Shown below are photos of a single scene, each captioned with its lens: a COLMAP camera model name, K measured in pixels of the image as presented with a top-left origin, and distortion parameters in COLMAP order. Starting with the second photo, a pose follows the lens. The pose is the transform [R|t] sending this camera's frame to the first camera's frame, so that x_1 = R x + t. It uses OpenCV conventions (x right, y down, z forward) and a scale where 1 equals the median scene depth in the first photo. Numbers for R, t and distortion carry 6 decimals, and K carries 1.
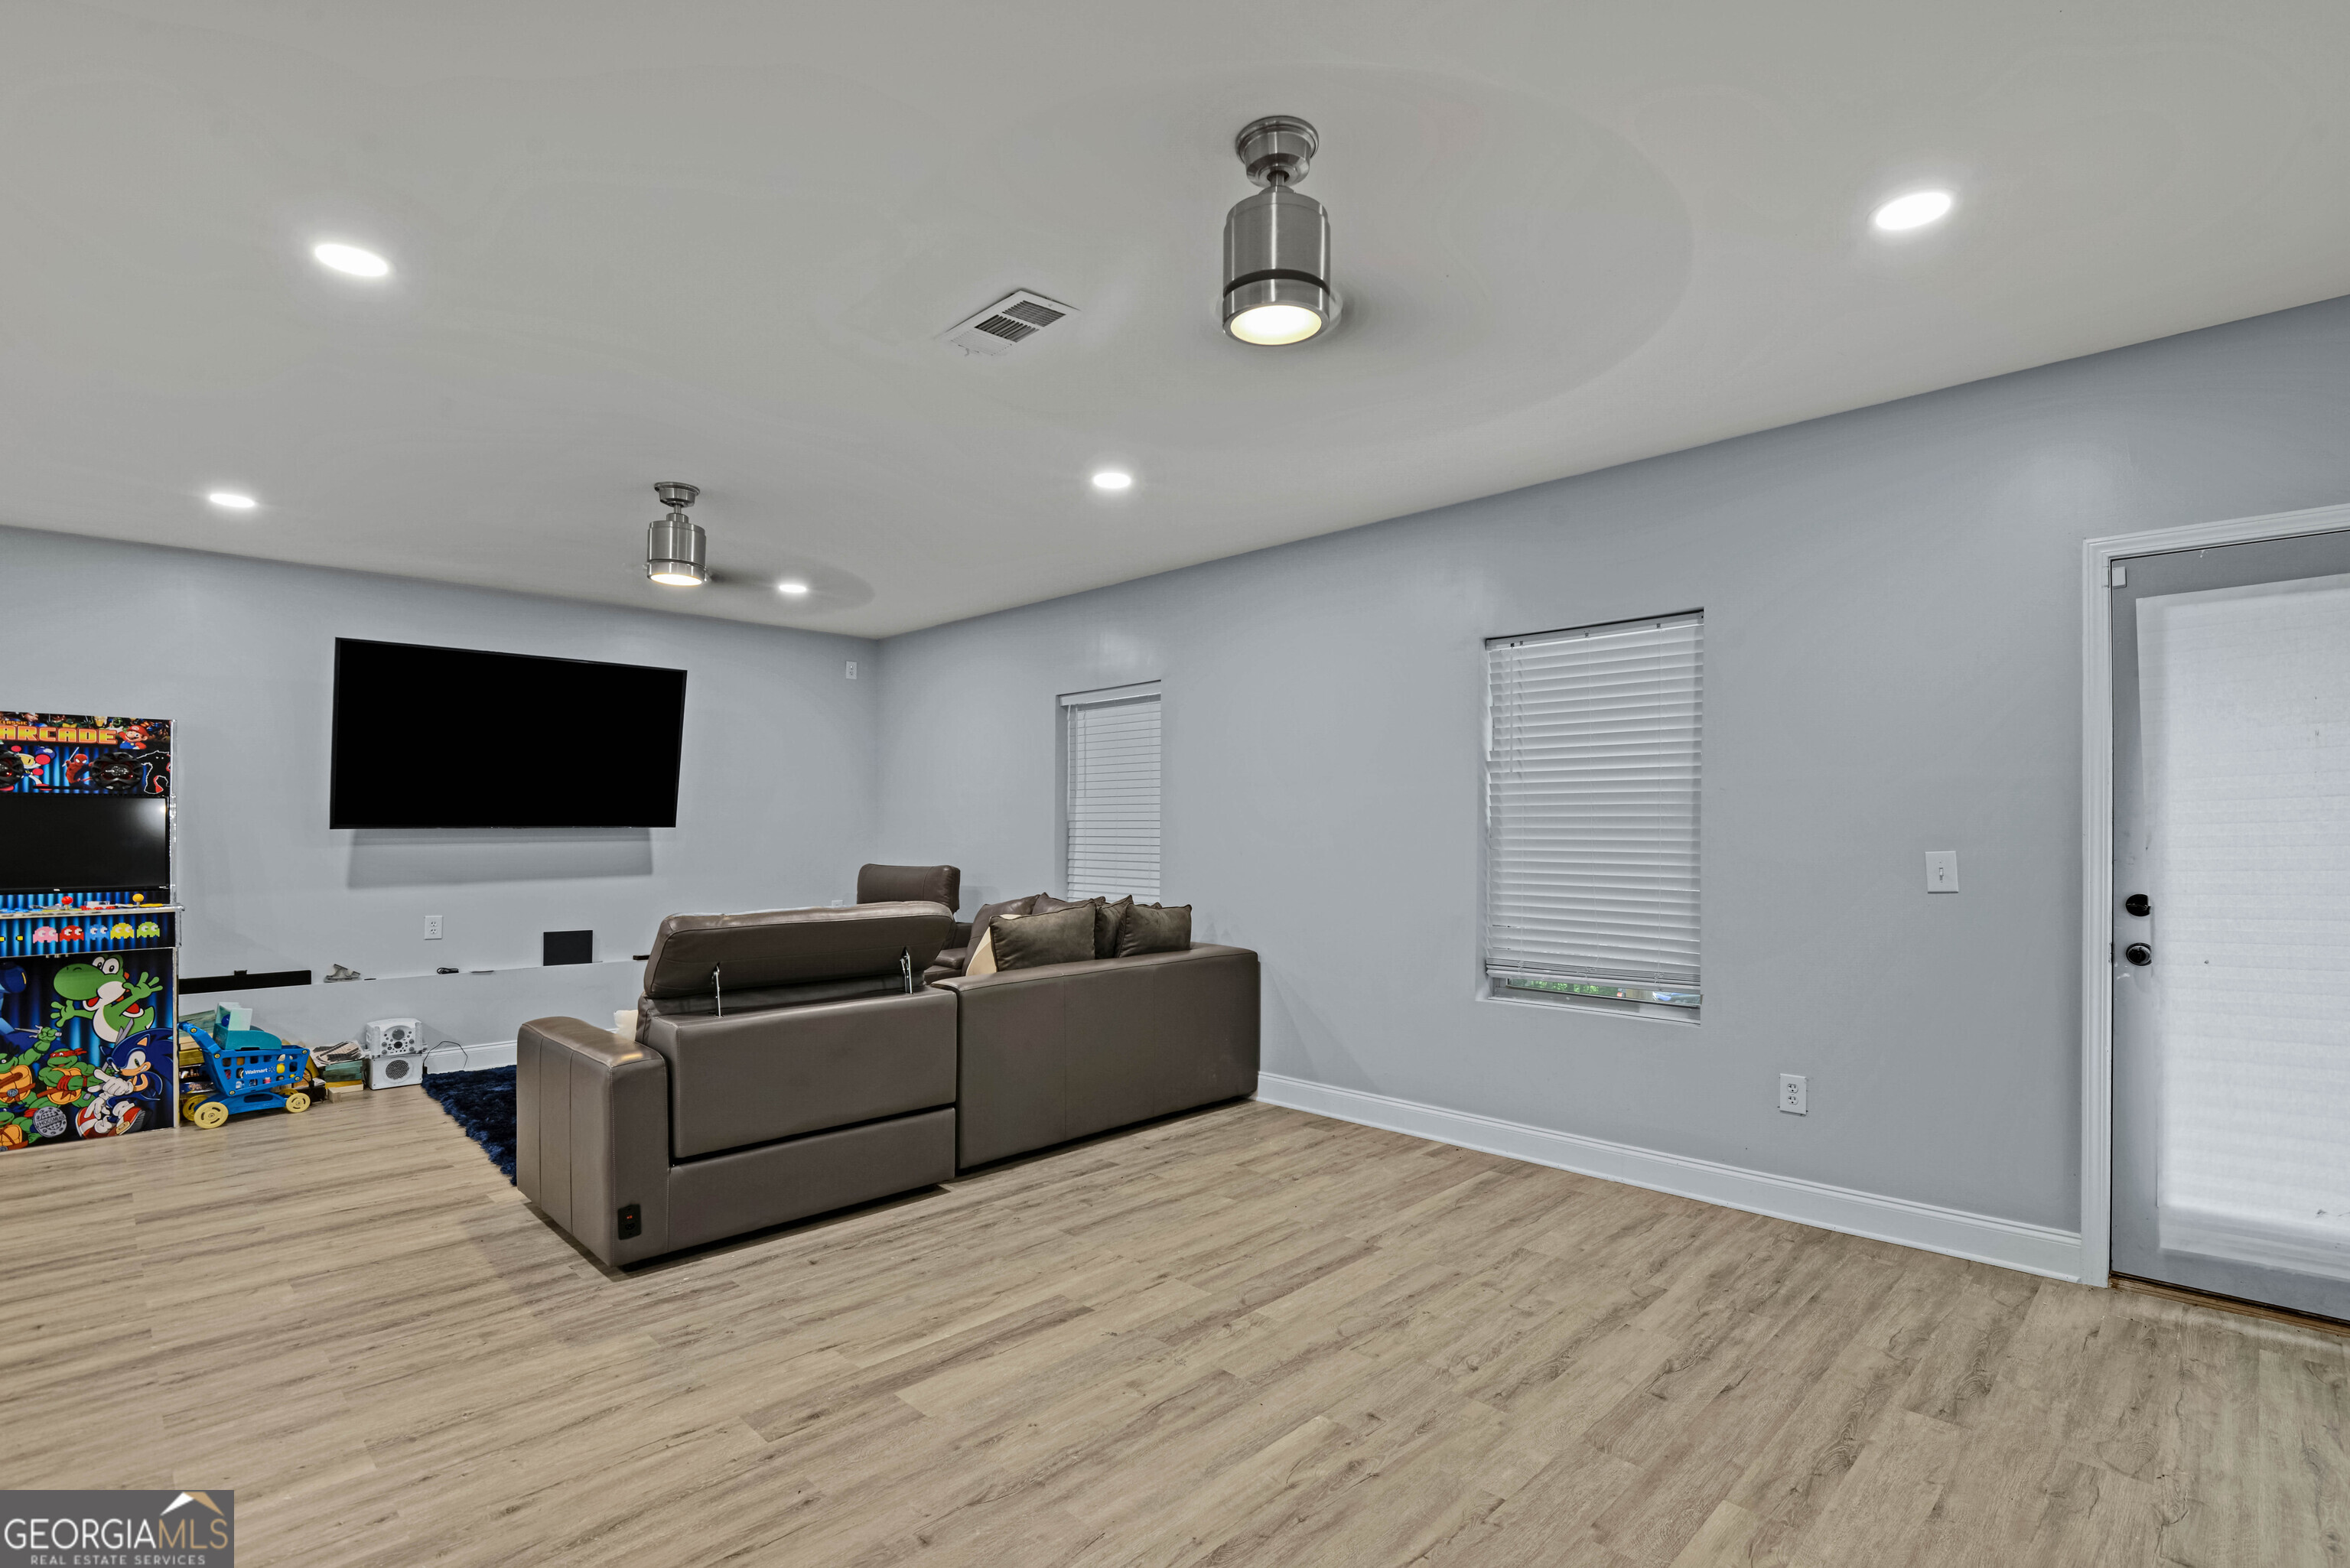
lens RADIAL K [[1080.0, 0, 1180.4], [0, 1080.0, 823.6], [0, 0, 1]] dist [-0.004366, -0.000492]
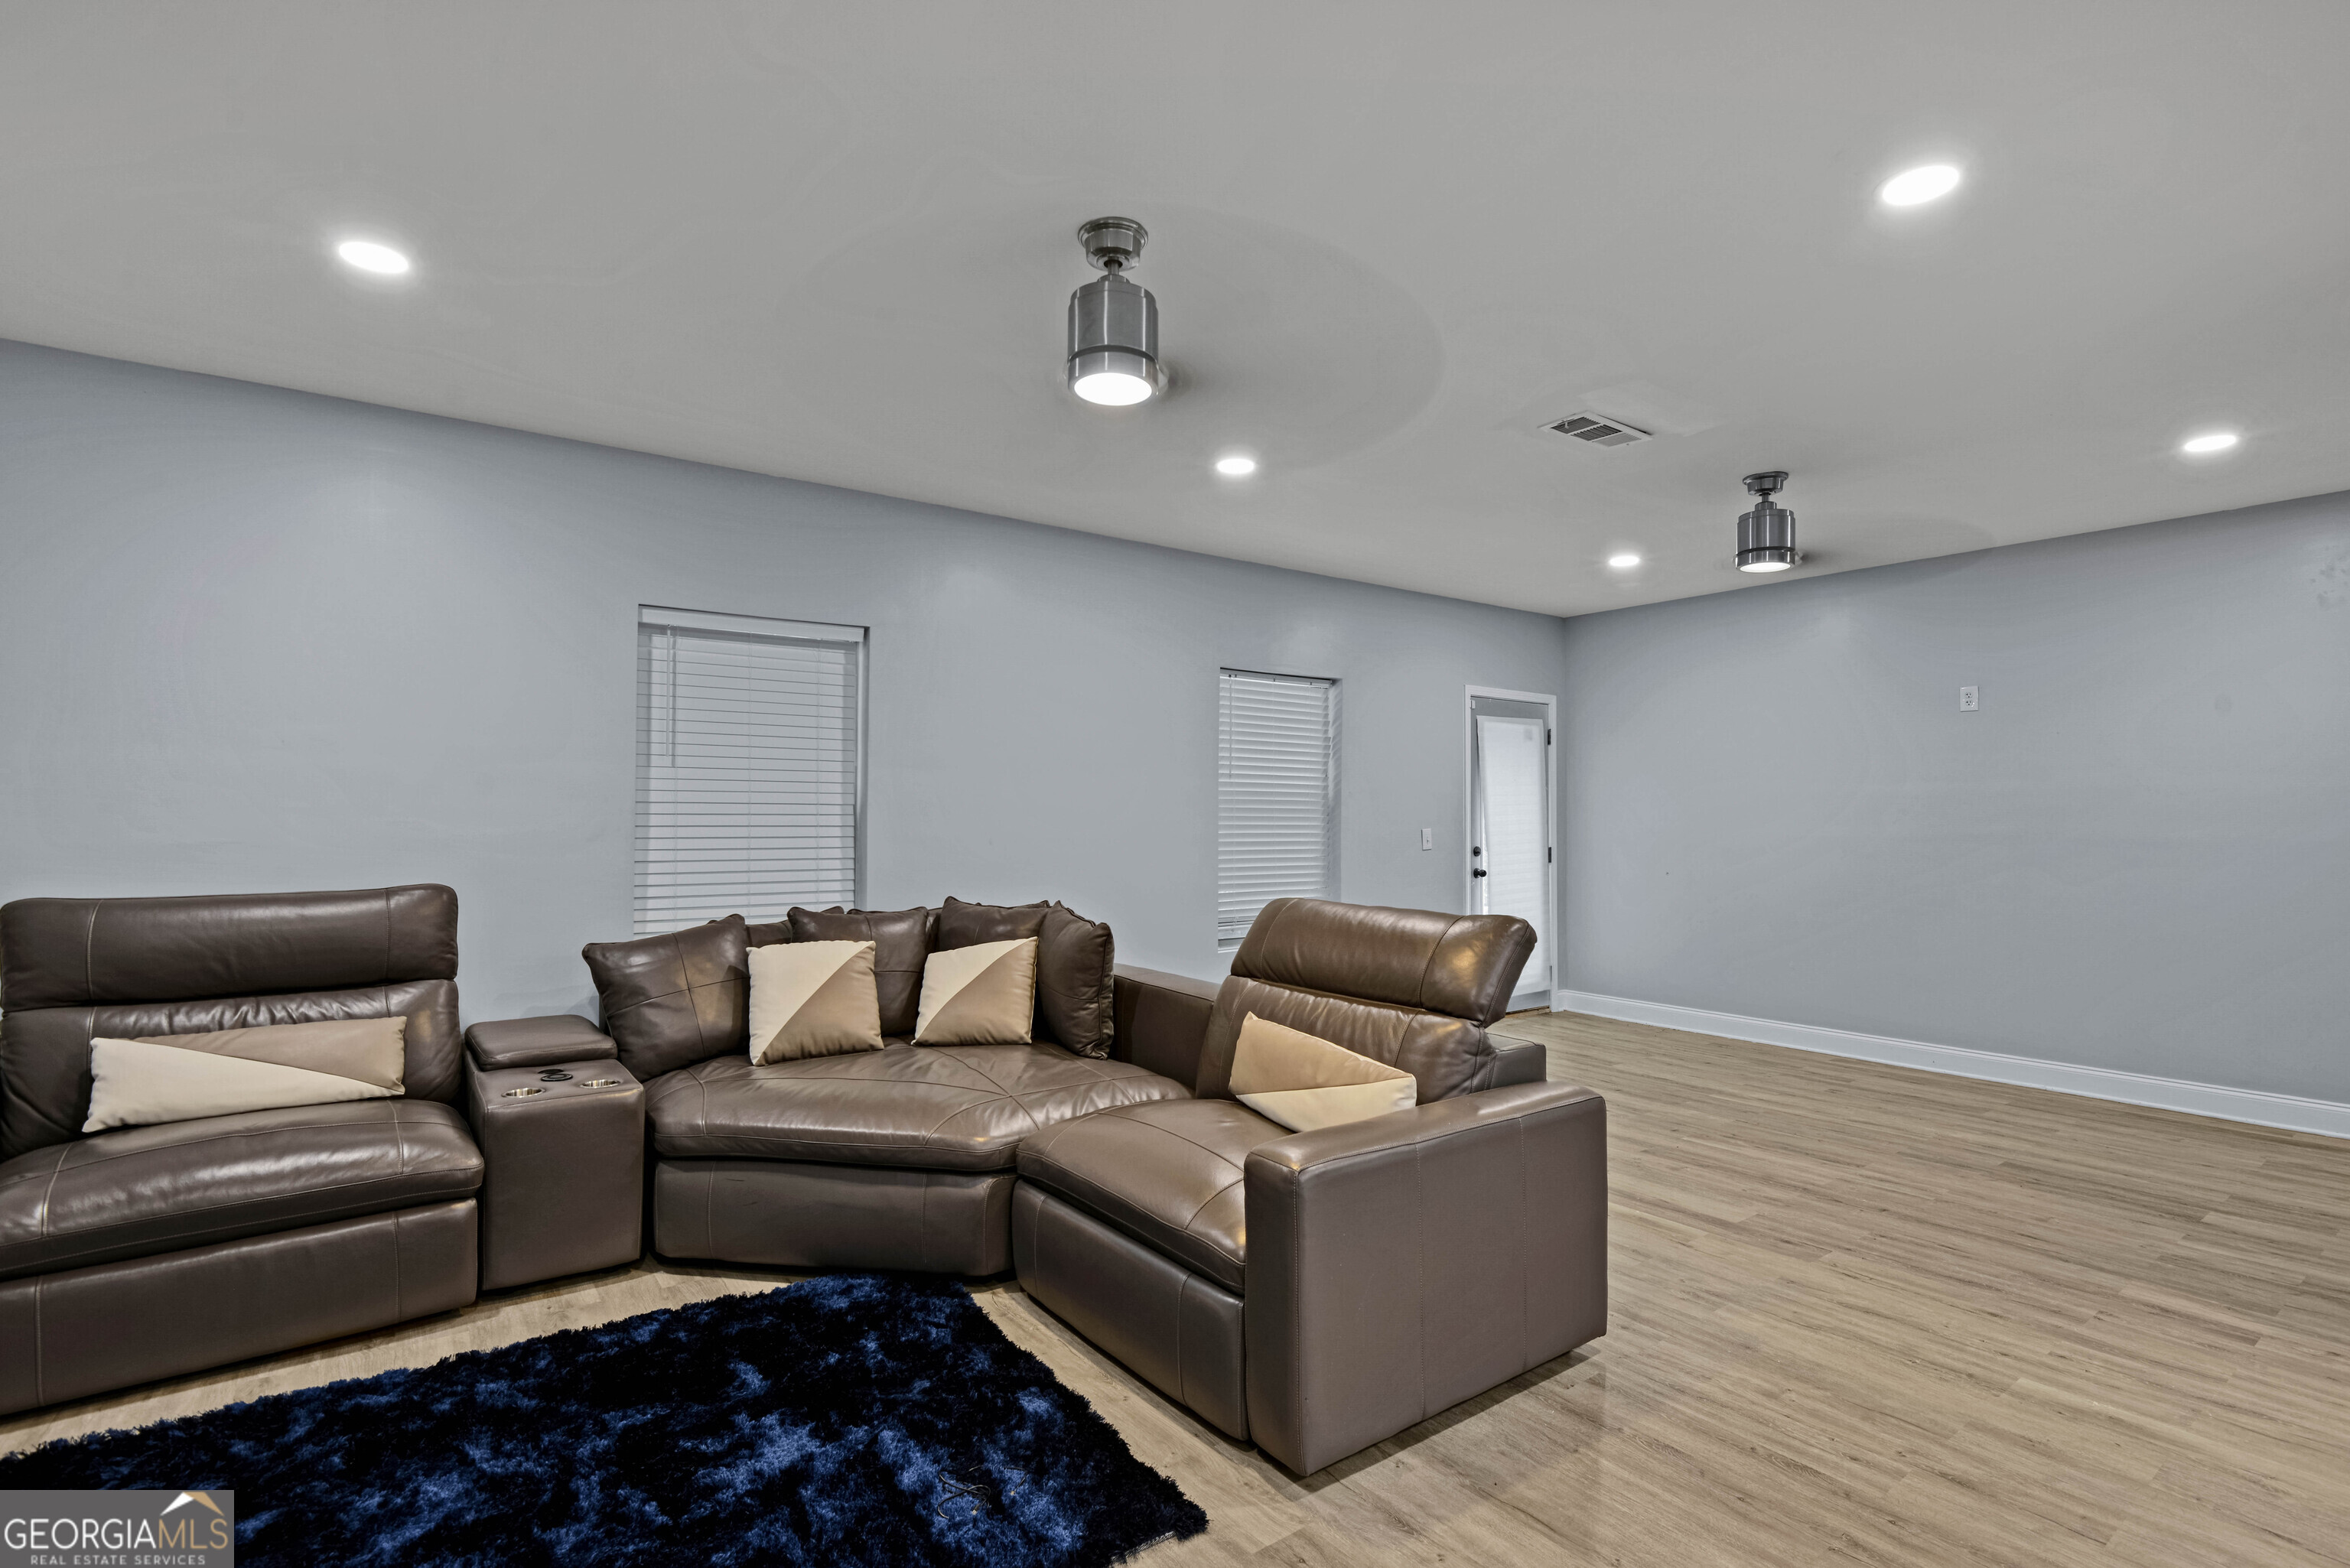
lens RADIAL K [[1115.0, 0, 1175.0], [0, 1115.0, 784.0], [0, 0, 1]] dist [-0.016379, -0.000332]
pose [[0.160121, 0.035906, 0.986444, -1.686509], [-0.003395, 0.999352, -0.035825, 0.022567], [-0.987092, 0.002388, 0.160139, 1.393706]]
